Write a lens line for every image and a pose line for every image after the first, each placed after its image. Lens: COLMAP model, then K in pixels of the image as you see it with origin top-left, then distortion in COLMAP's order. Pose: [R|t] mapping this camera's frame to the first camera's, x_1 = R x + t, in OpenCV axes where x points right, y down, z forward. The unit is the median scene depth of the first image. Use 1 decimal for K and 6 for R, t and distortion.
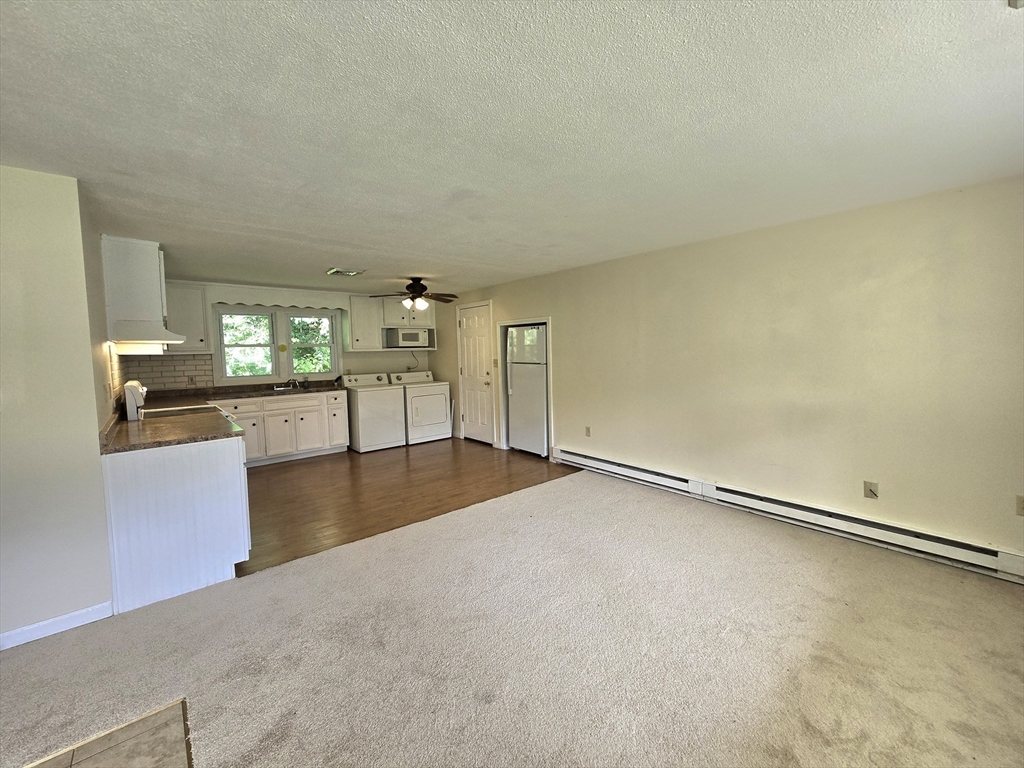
lens RADIAL K [[420.8, 0, 516.5], [0, 420.8, 376.3], [0, 0, 1]] dist [0.001697, 0.000707]
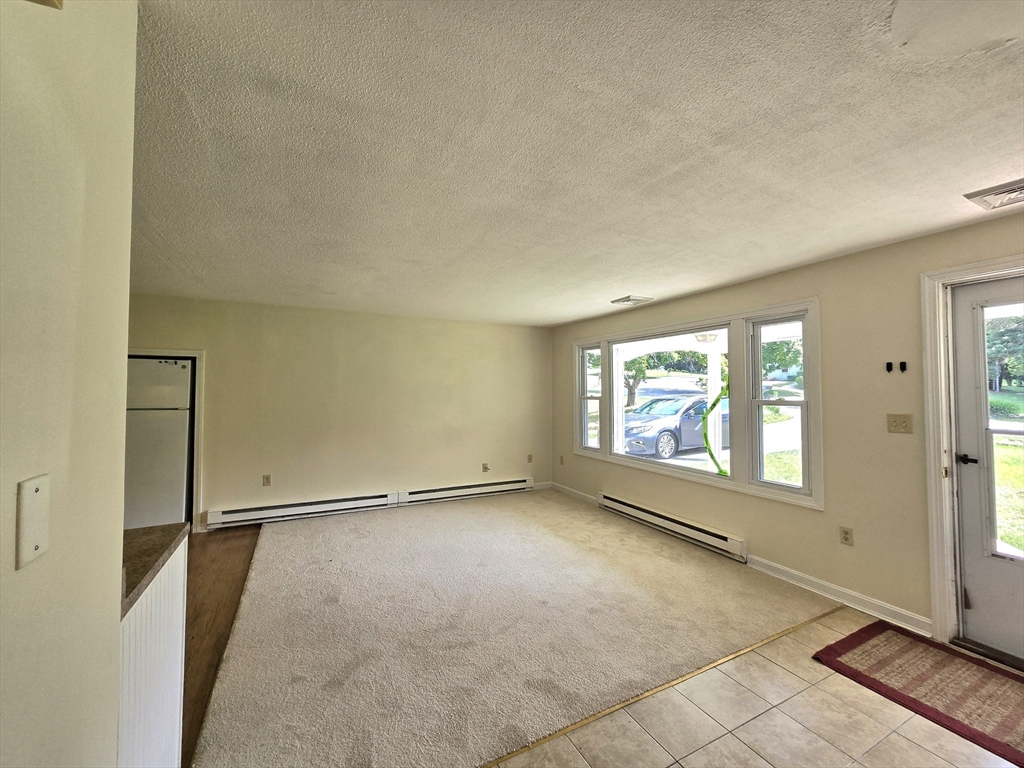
lens RADIAL K [[420.8, 0, 516.5], [0, 420.8, 376.3], [0, 0, 1]] dist [0.001697, 0.000707]
pose [[0.239630, 0.052828, 0.969426, -0.546348], [0.055210, 0.996161, -0.067932, -0.003110], [-0.969293, 0.069801, 0.235793, 0.206106]]
